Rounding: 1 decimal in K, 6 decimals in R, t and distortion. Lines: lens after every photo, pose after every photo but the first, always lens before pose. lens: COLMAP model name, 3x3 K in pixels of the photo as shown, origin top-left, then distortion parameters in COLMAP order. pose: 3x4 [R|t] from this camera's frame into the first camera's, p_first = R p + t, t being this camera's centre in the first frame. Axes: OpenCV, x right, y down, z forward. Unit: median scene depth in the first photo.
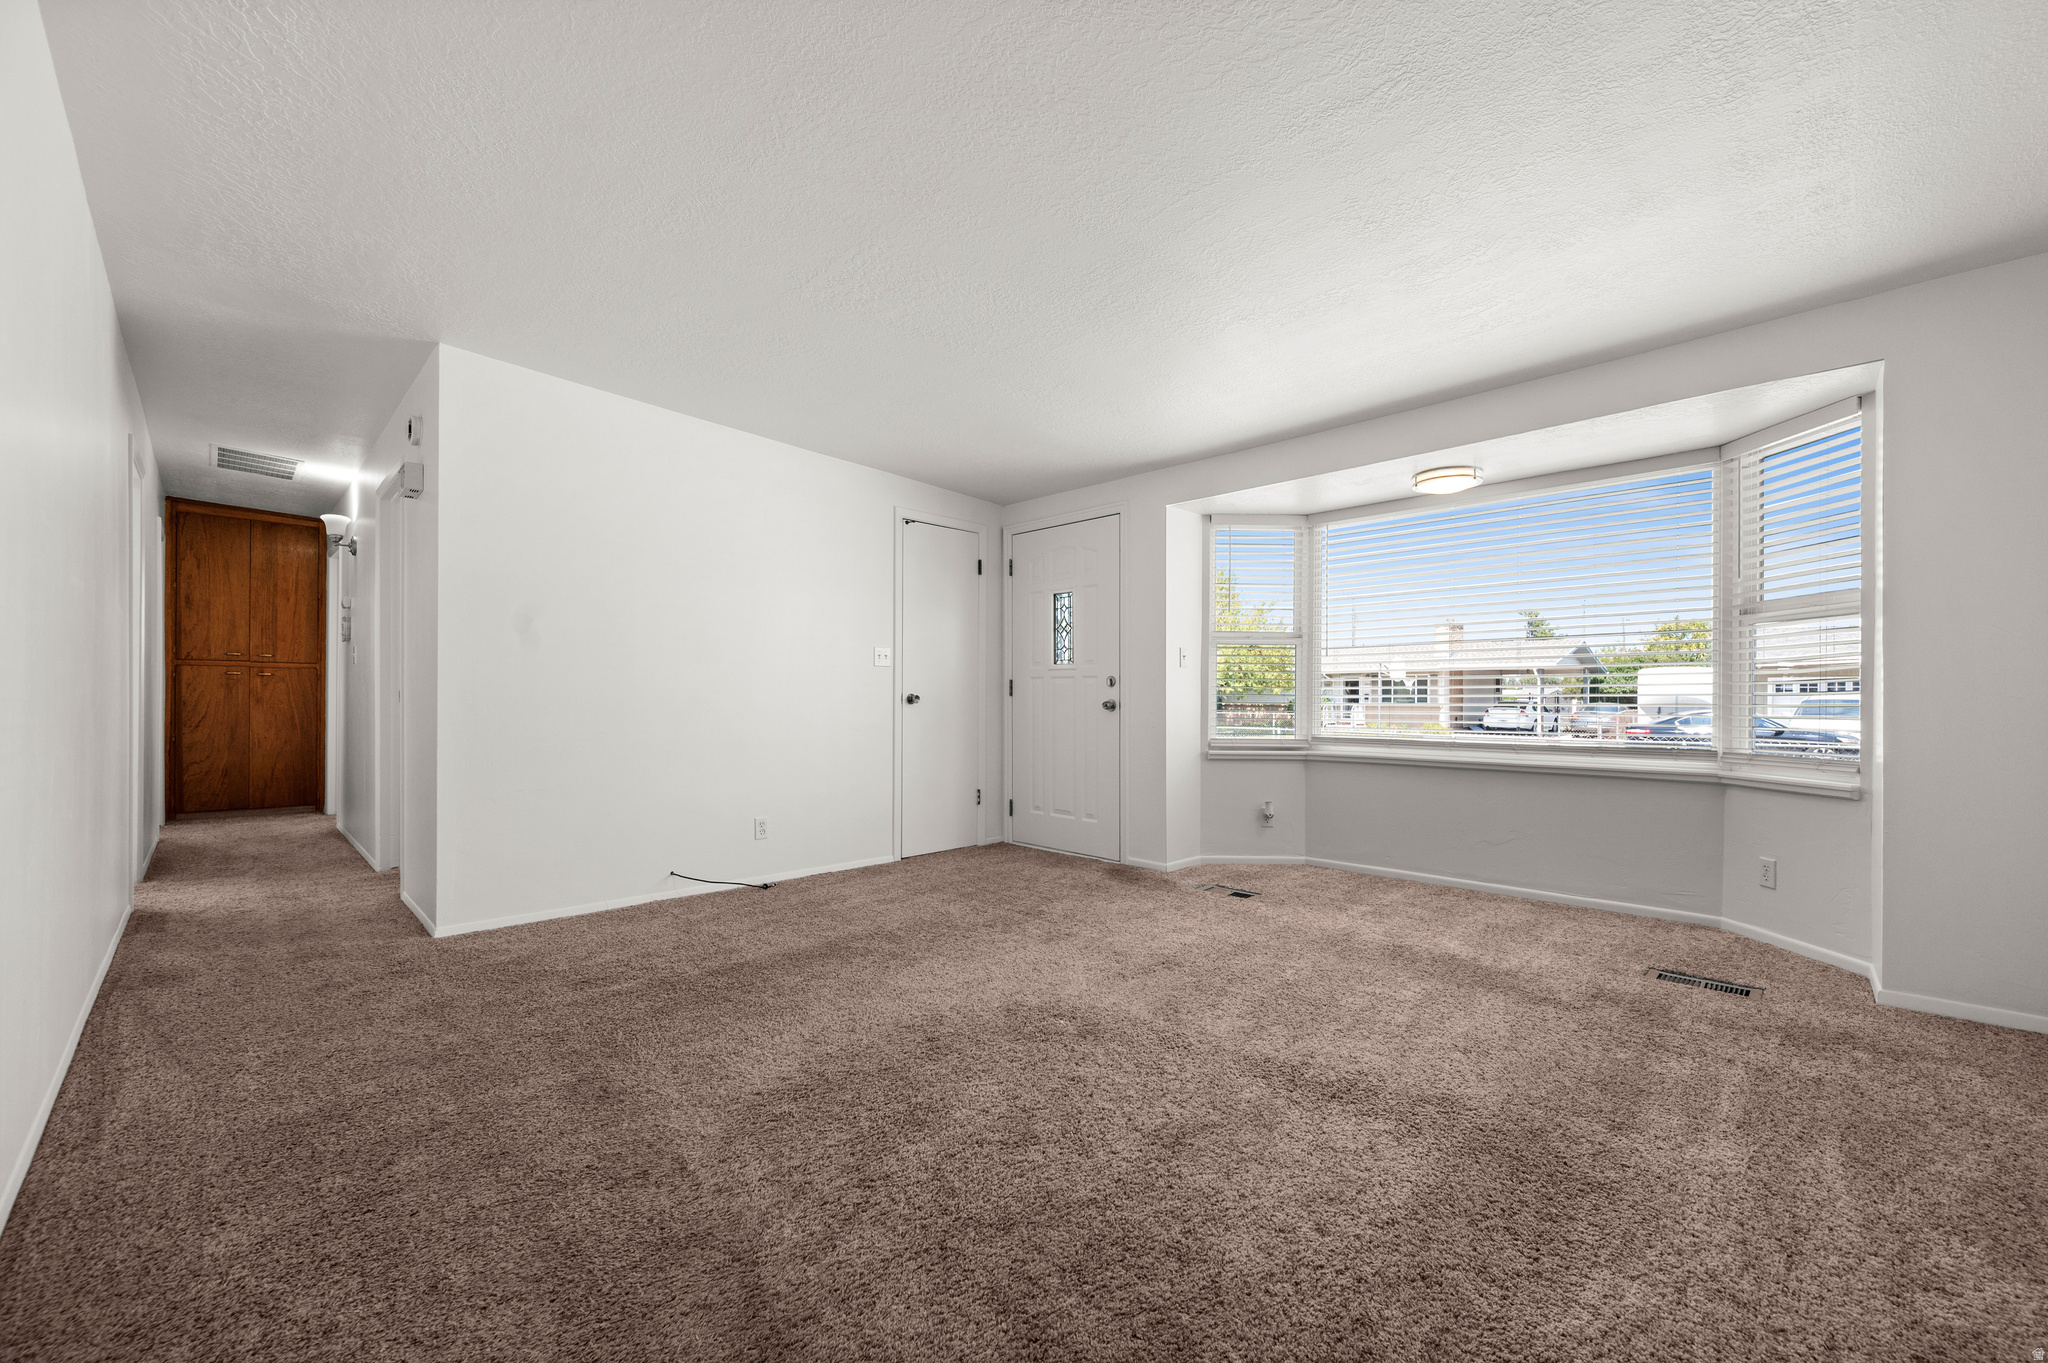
lens RADIAL K [[823.6, 0, 1033.2], [0, 823.6, 705.4], [0, 0, 1]] dist [-0.000076, -0.000071]
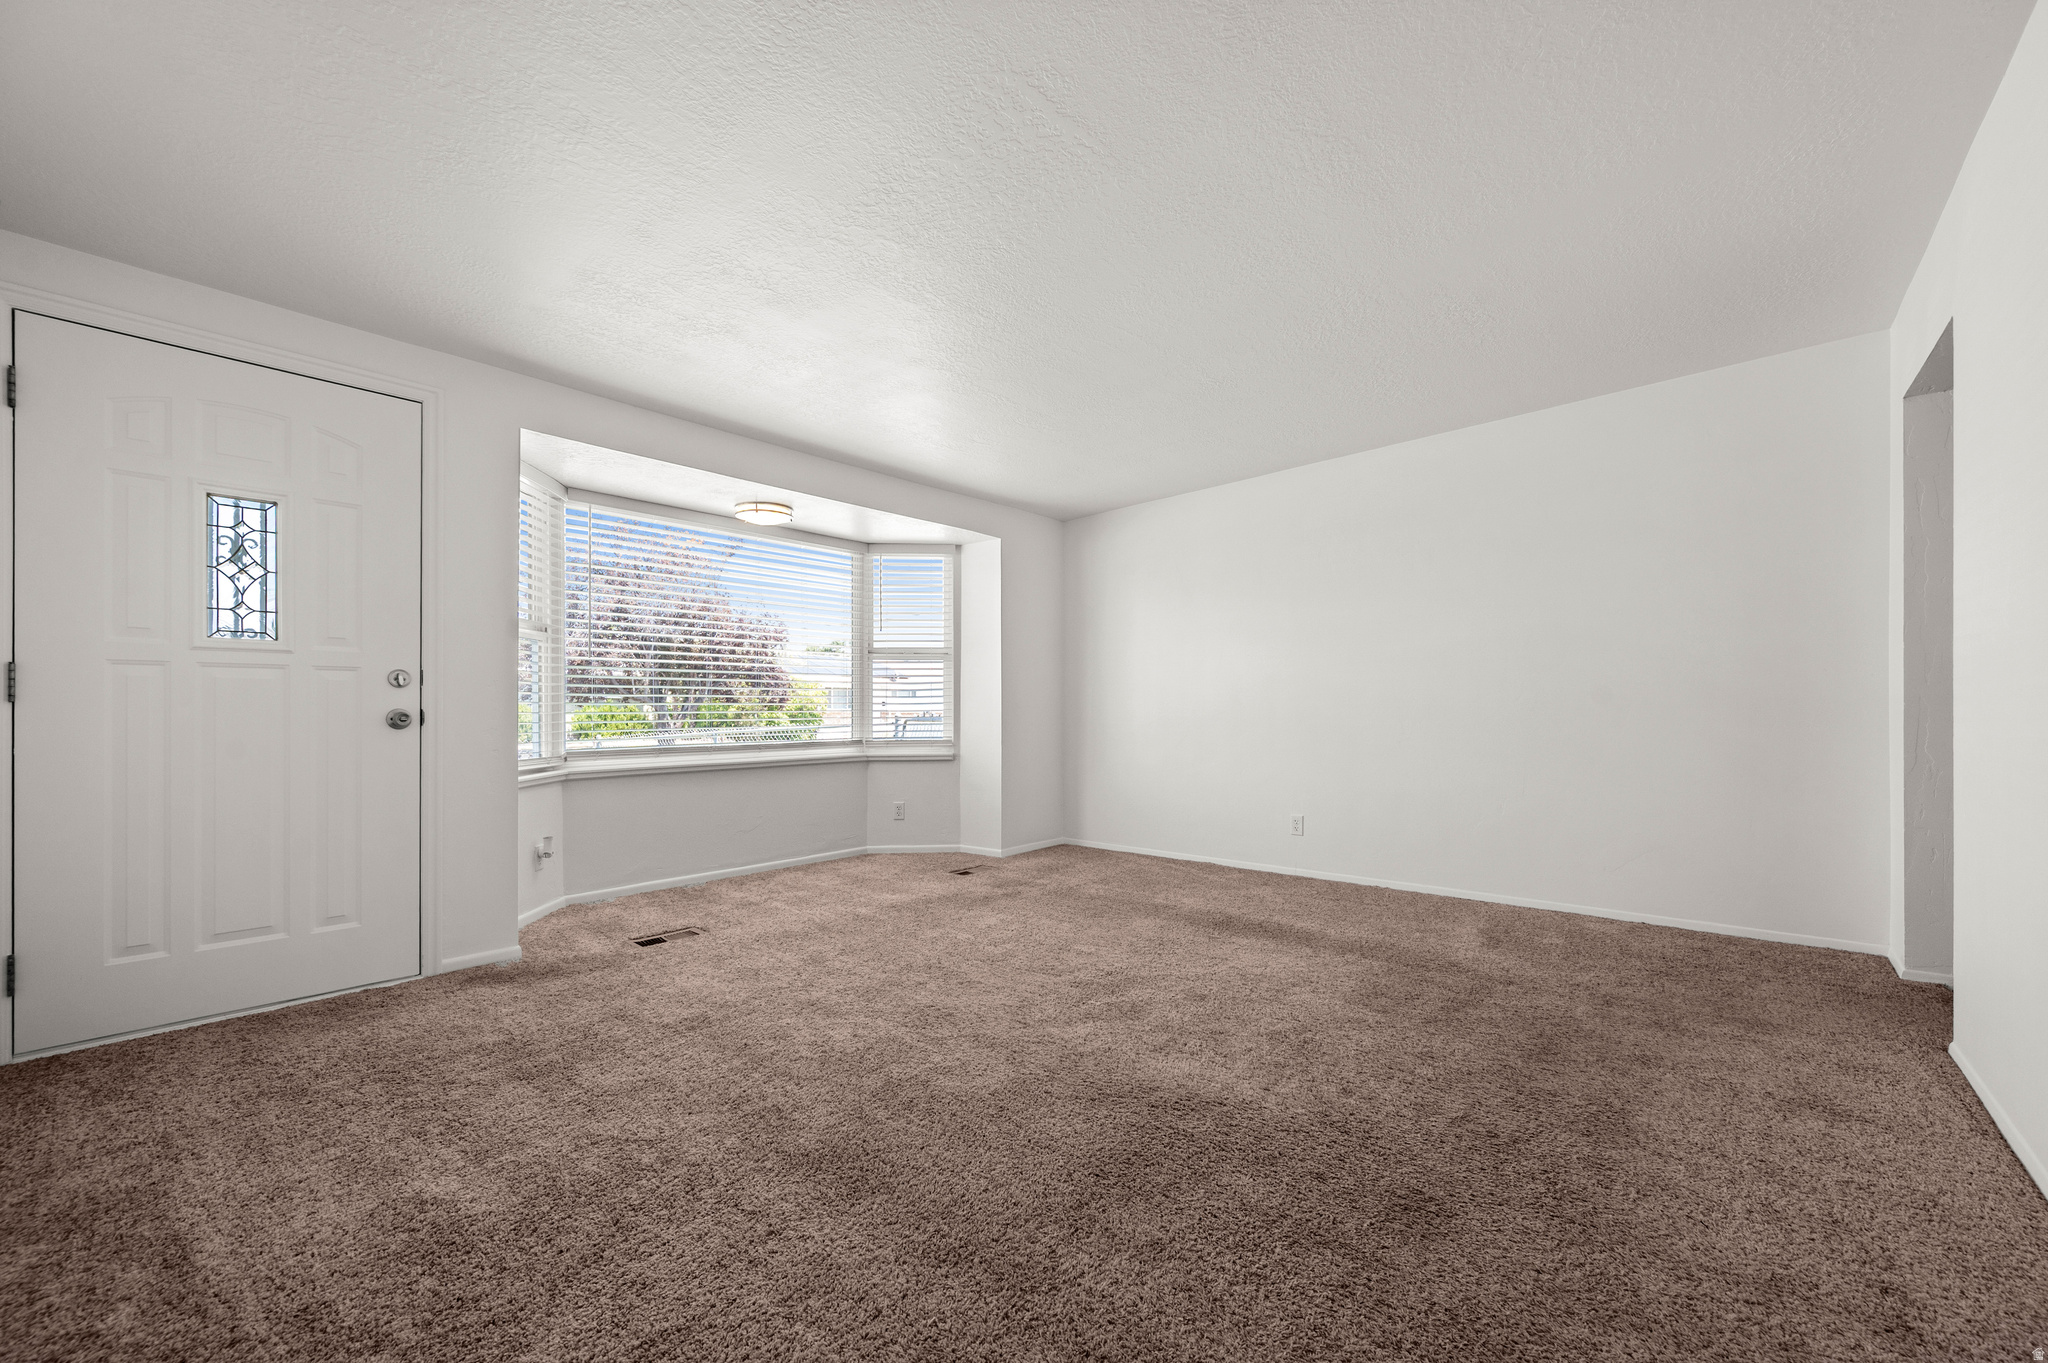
lens RADIAL K [[823.6, 0, 1033.2], [0, 823.6, 705.4], [0, 0, 1]] dist [-0.000076, -0.000071]
pose [[-0.089932, -0.000792, 0.995948, -0.674516], [0.008277, 0.999965, 0.001543, -0.008393], [-0.995914, 0.008382, -0.089922, 0.751978]]
